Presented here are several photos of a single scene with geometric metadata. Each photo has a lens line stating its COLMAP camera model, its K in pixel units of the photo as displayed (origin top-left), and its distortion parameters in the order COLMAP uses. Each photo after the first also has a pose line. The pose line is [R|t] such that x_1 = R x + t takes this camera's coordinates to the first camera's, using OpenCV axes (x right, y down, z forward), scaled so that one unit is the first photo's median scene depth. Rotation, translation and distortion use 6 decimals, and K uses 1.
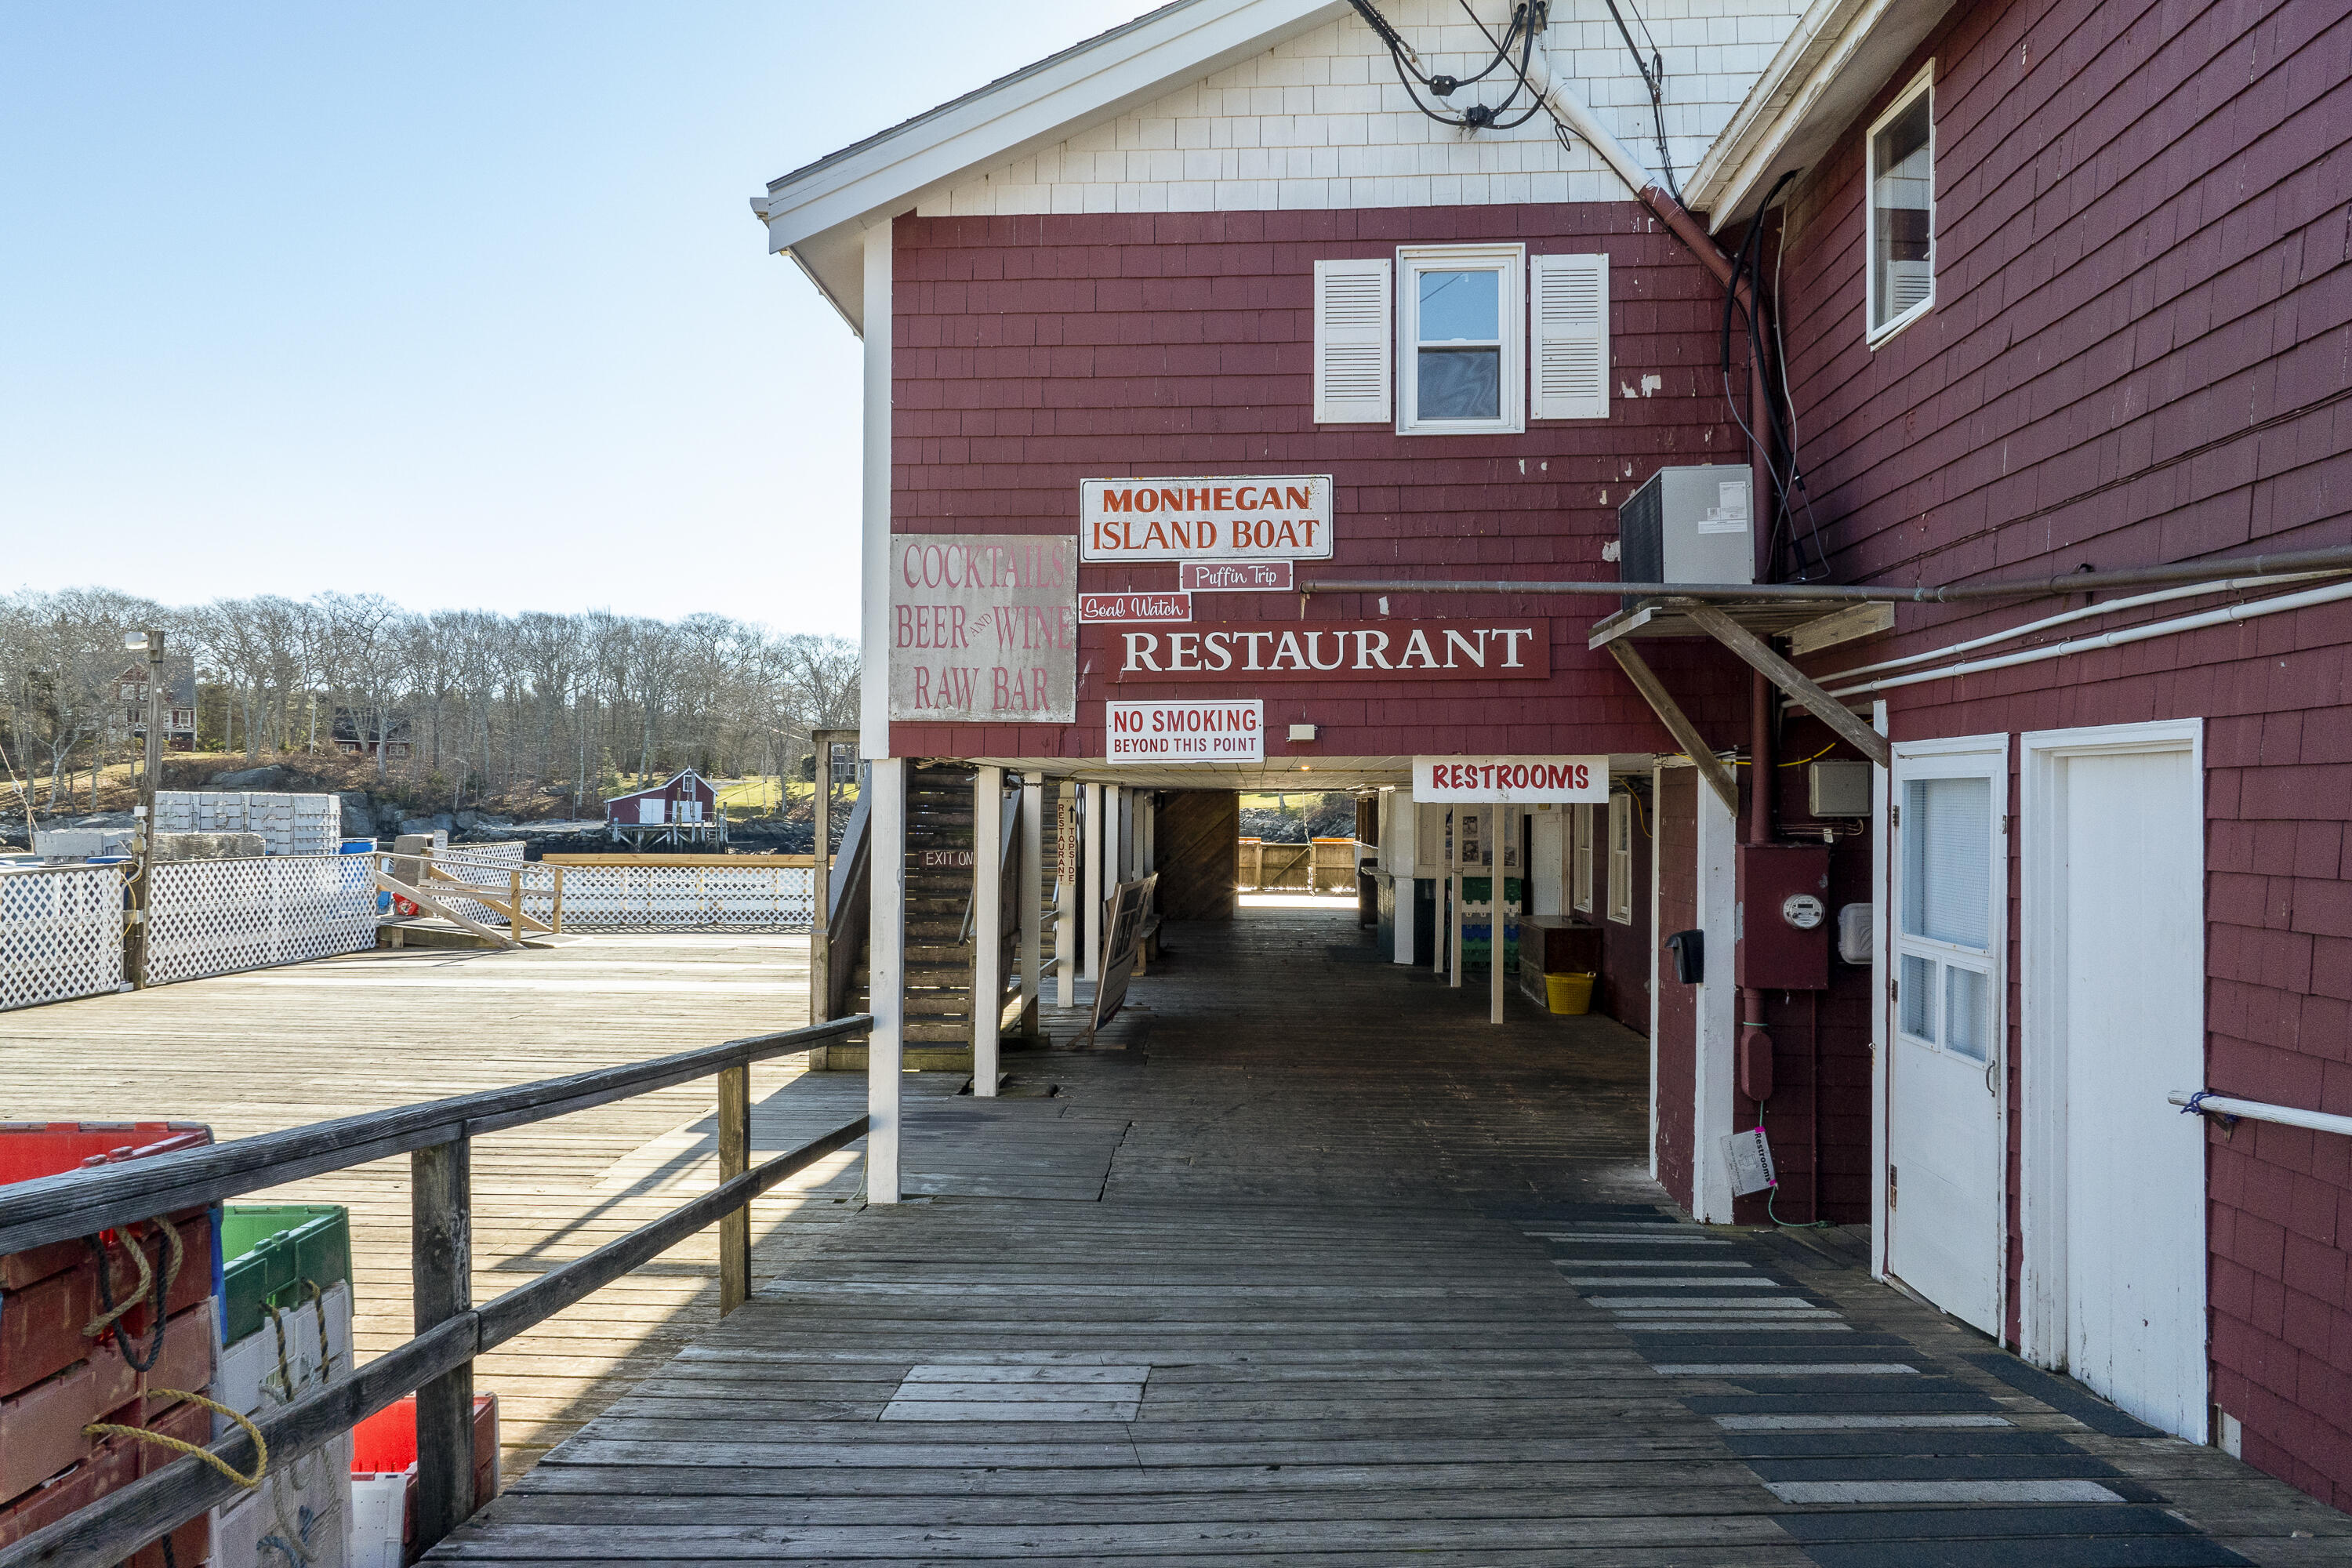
lens RADIAL K [[1669.2, 0, 1174.4], [0, 1669.2, 811.2], [0, 0, 1]] dist [-0.000914, -0.000208]
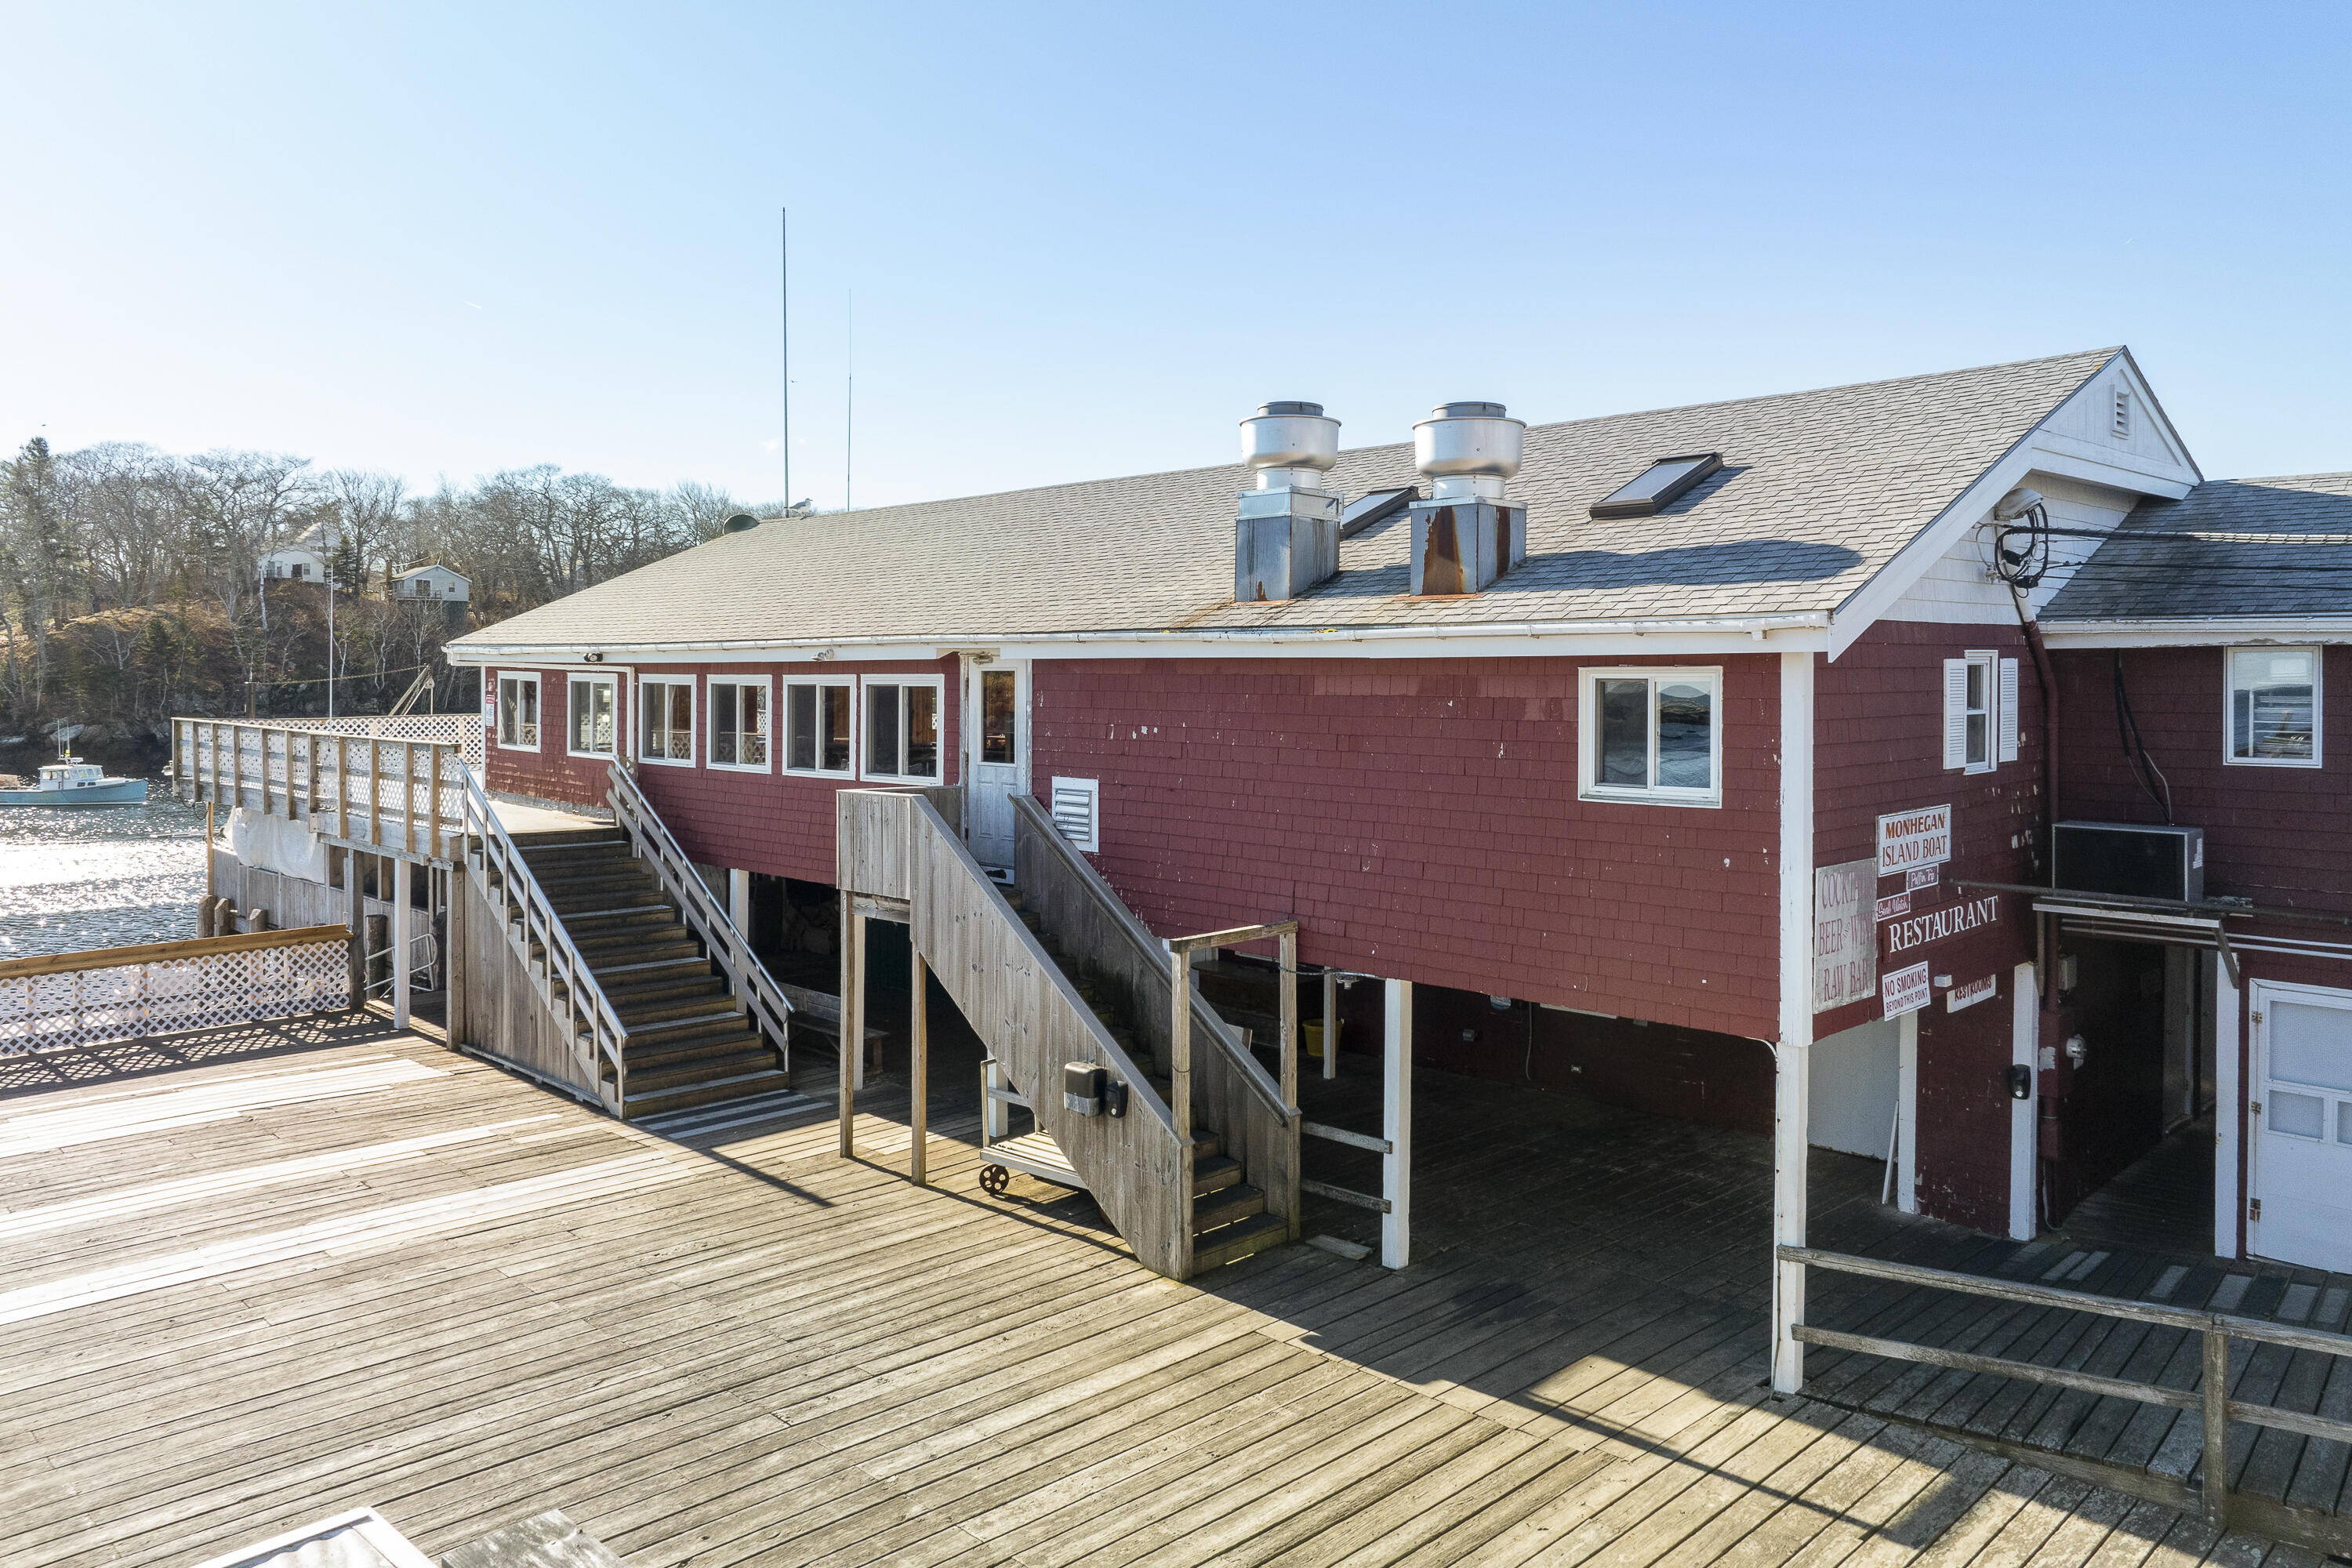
lens RADIAL K [[1664.9, 0, 1181.5], [0, 1664.9, 680.0], [0, 0, 1]] dist [-0.006309, -0.001295]
pose [[0.671283, -0.008303, 0.741155, -1.456230], [0.002815, 0.999959, 0.008653, -0.326393], [-0.741196, -0.003722, 0.671278, 0.514973]]
